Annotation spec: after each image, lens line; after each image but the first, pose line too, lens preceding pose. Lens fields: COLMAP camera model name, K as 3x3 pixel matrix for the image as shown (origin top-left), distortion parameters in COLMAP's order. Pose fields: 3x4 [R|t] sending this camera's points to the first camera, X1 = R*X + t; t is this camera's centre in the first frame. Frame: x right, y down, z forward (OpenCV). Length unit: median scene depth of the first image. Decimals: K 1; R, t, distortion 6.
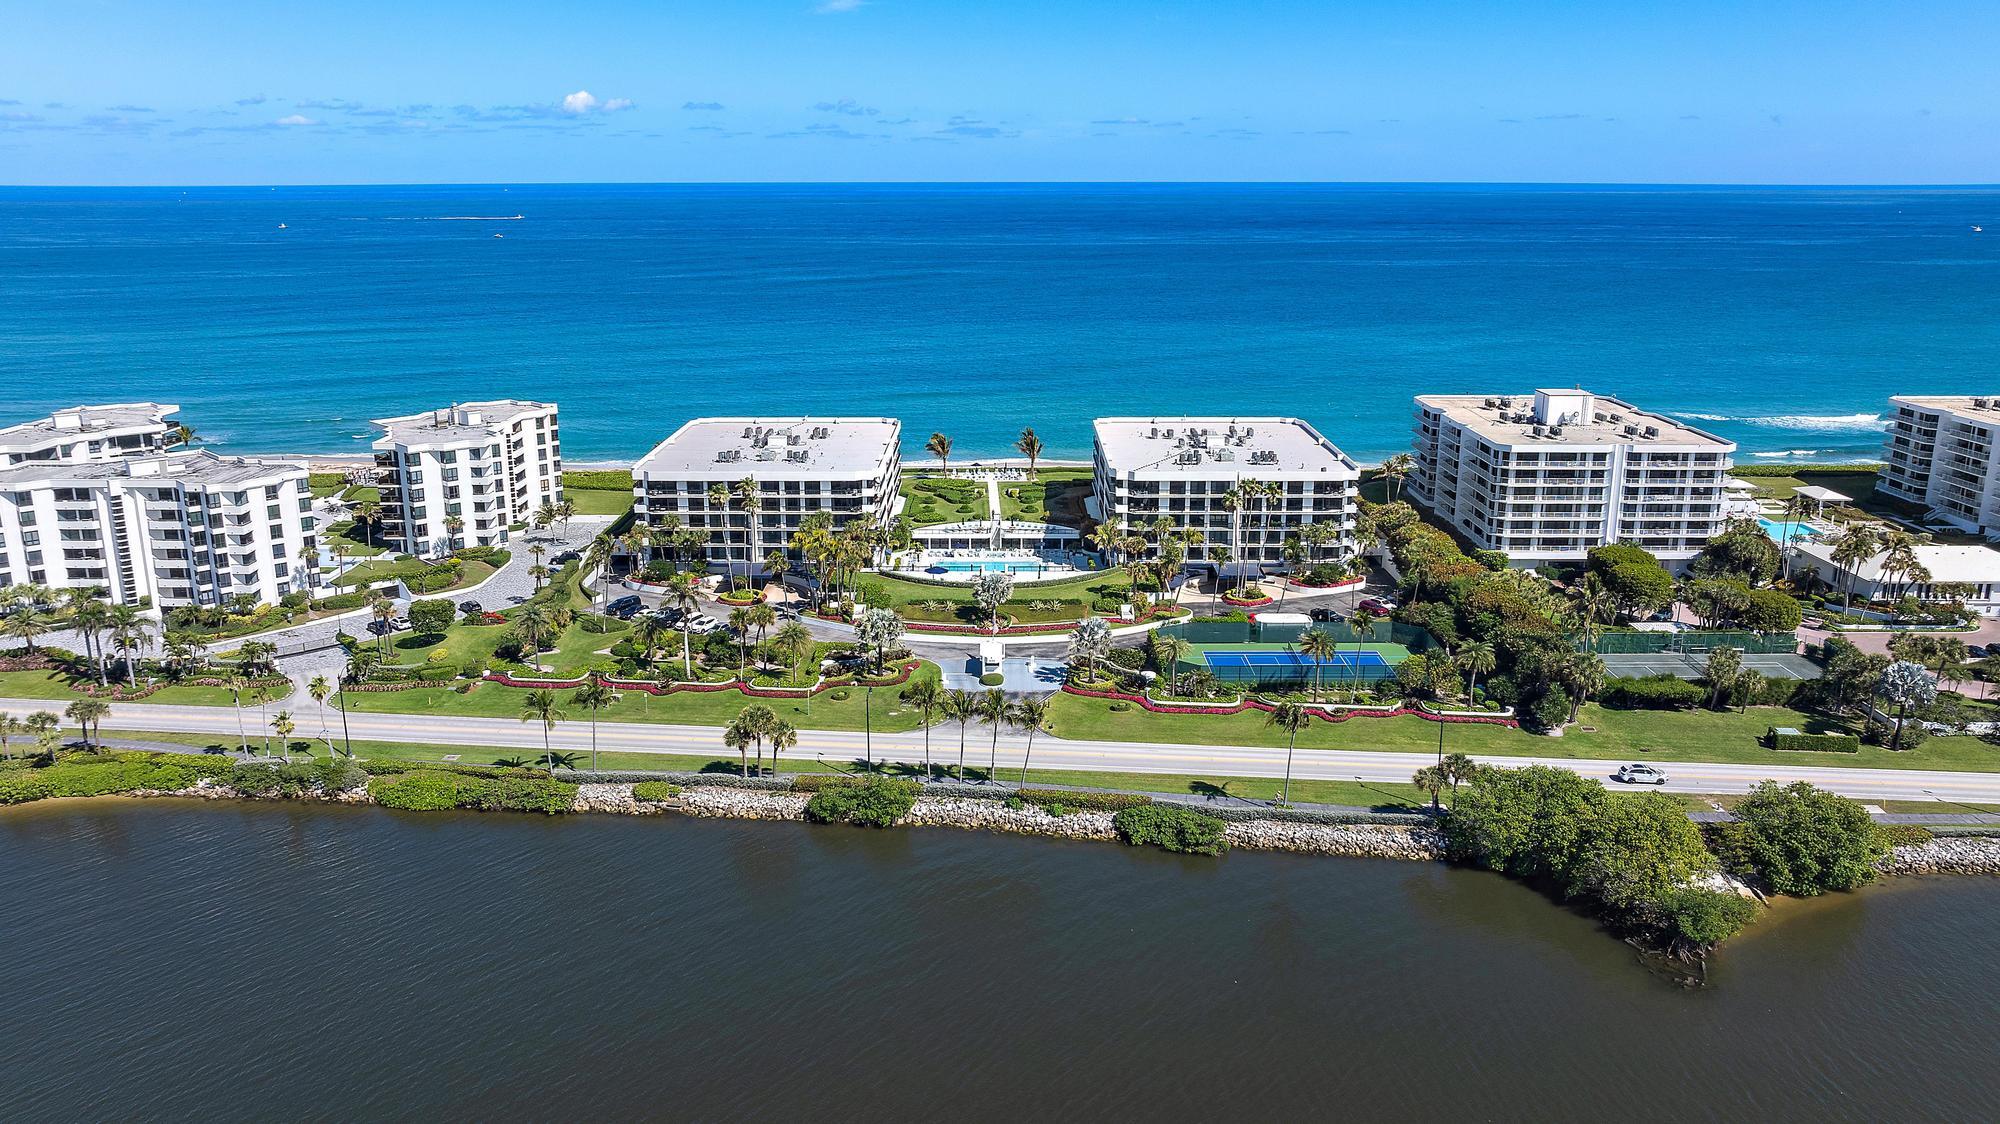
lens RADIAL K [[1458.8, 0, 1016.7], [0, 1458.8, 564.2], [0, 0, 1]] dist [-0.026673, 0.002607]
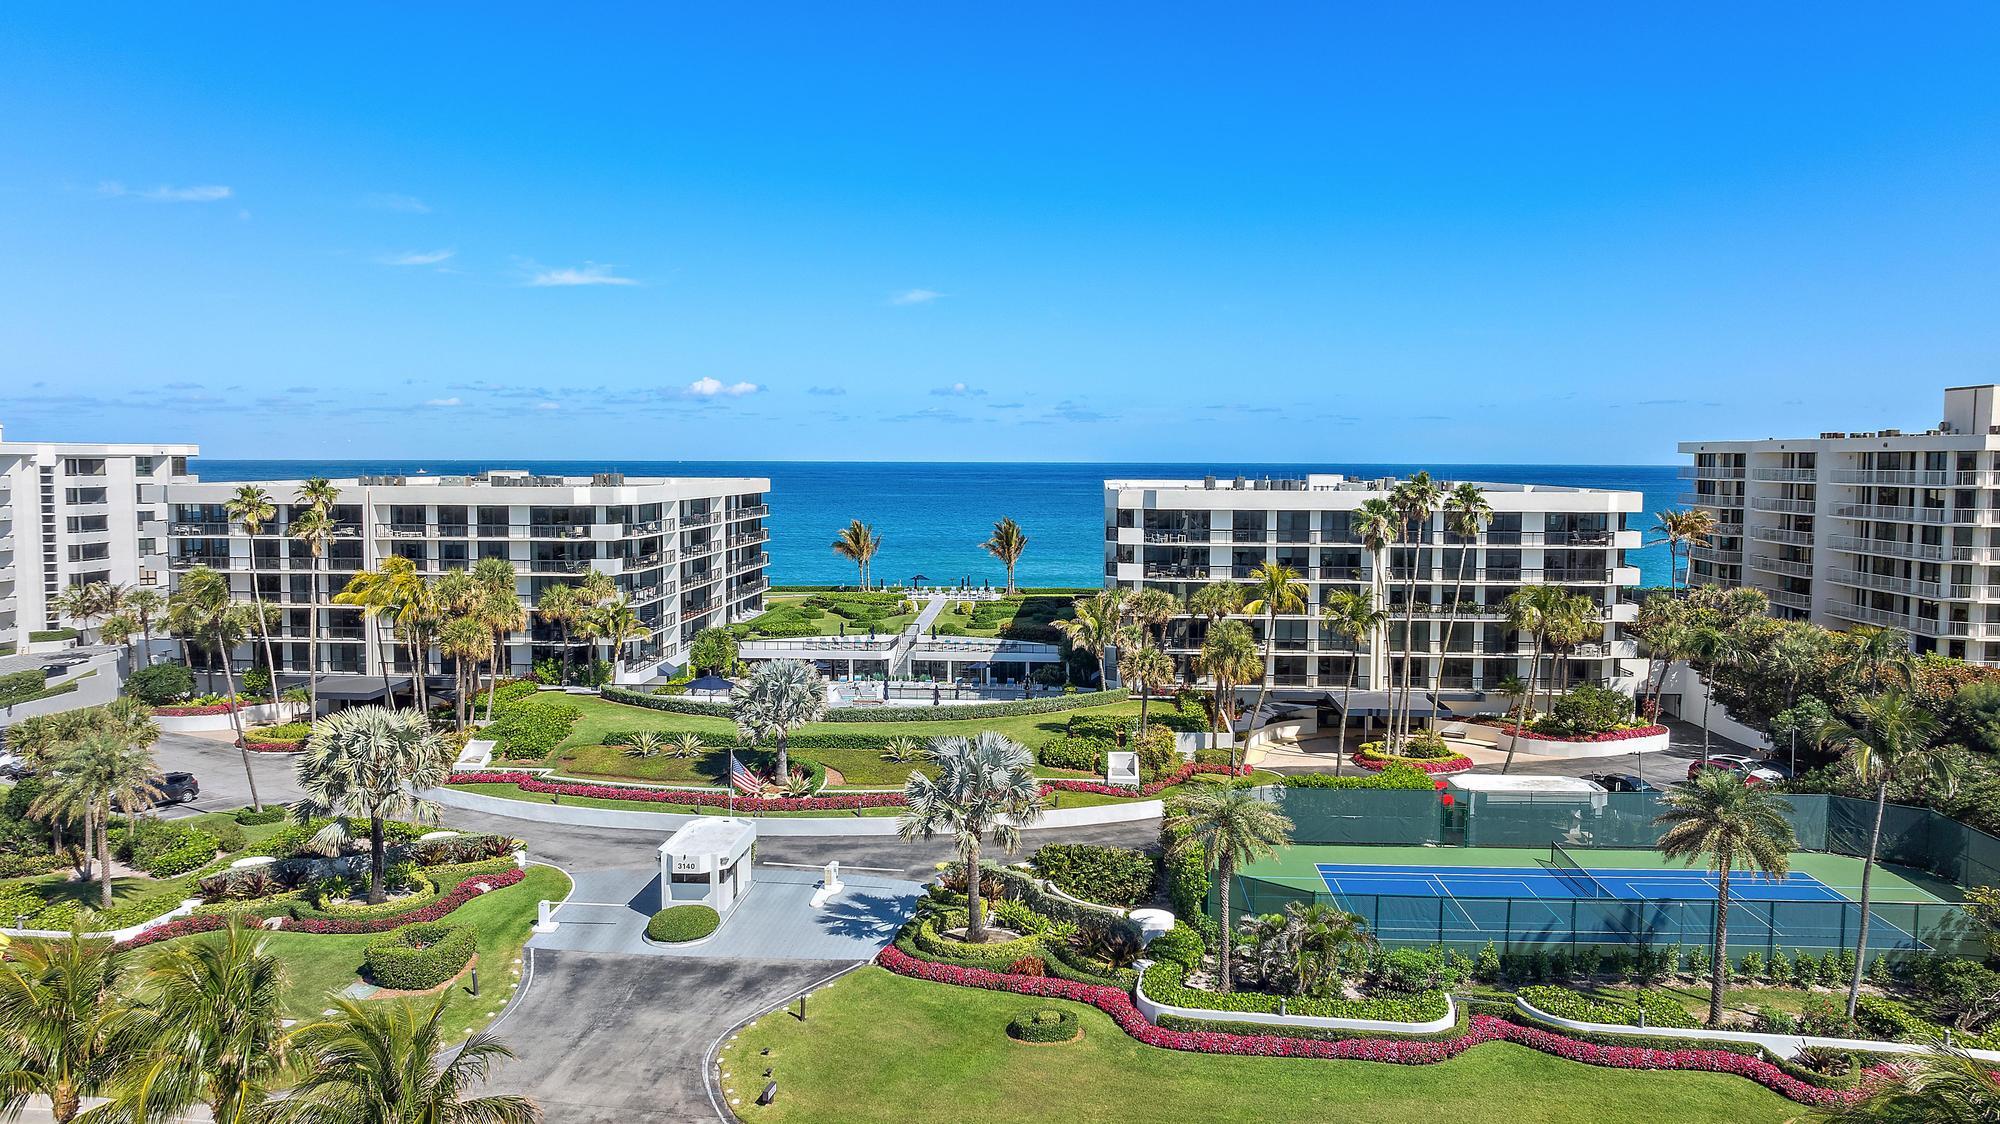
lens RADIAL K [[1508.3, 0, 1003.8], [0, 1508.3, 493.3], [0, 0, 1]] dist [-0.021849, 0.006848]
pose [[0.997861, 0.005982, -0.065101, 0.062754], [-0.020236, 0.975162, -0.220566, 0.045975], [0.062164, 0.221411, 0.973197, 0.518242]]
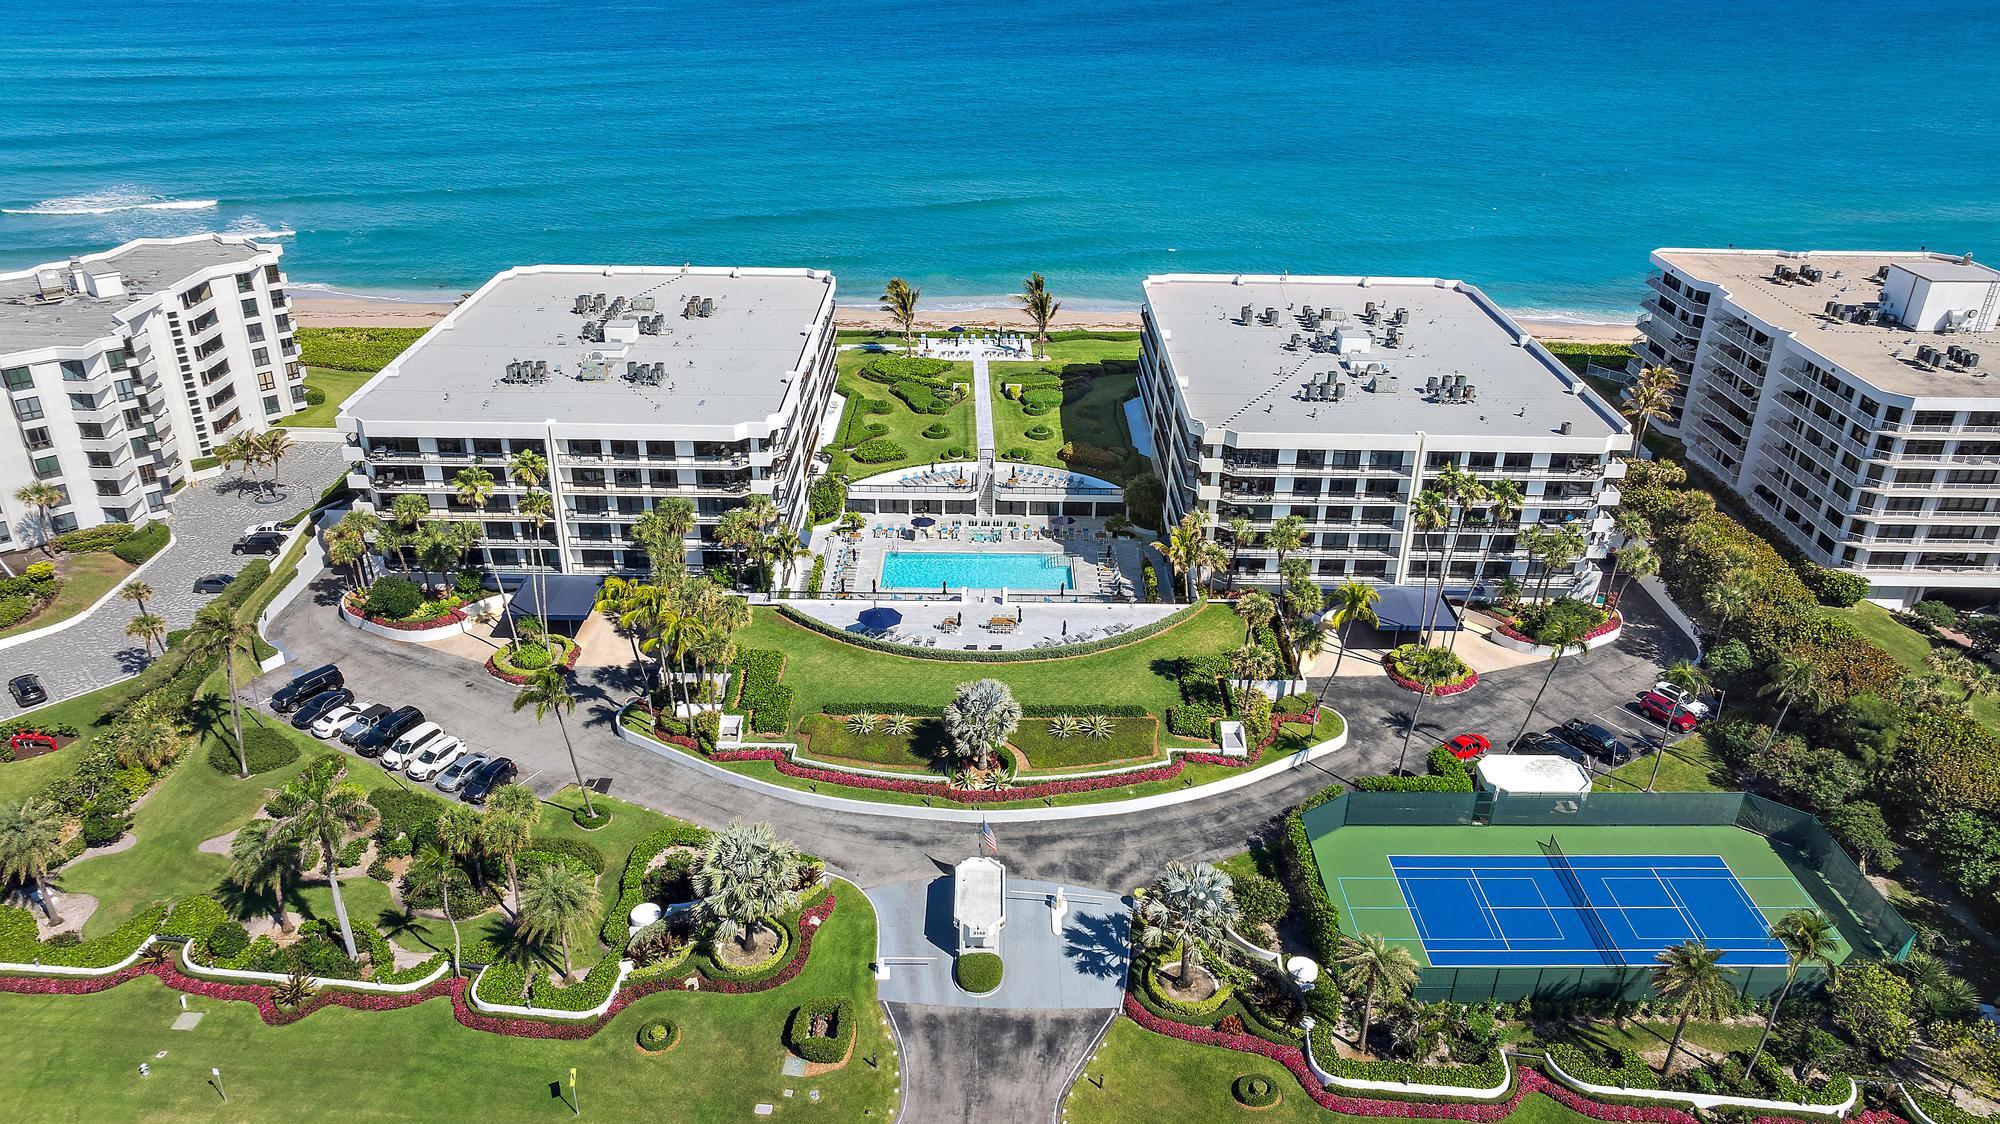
lens RADIAL K [[1458.8, 0, 1016.7], [0, 1458.8, 564.2], [0, 0, 1]] dist [-0.026673, 0.002607]
pose [[0.999837, 0.012965, 0.012551, -0.009732], [-0.015068, 0.982550, 0.185385, -0.115113], [-0.009929, -0.185544, 0.982586, 0.439067]]
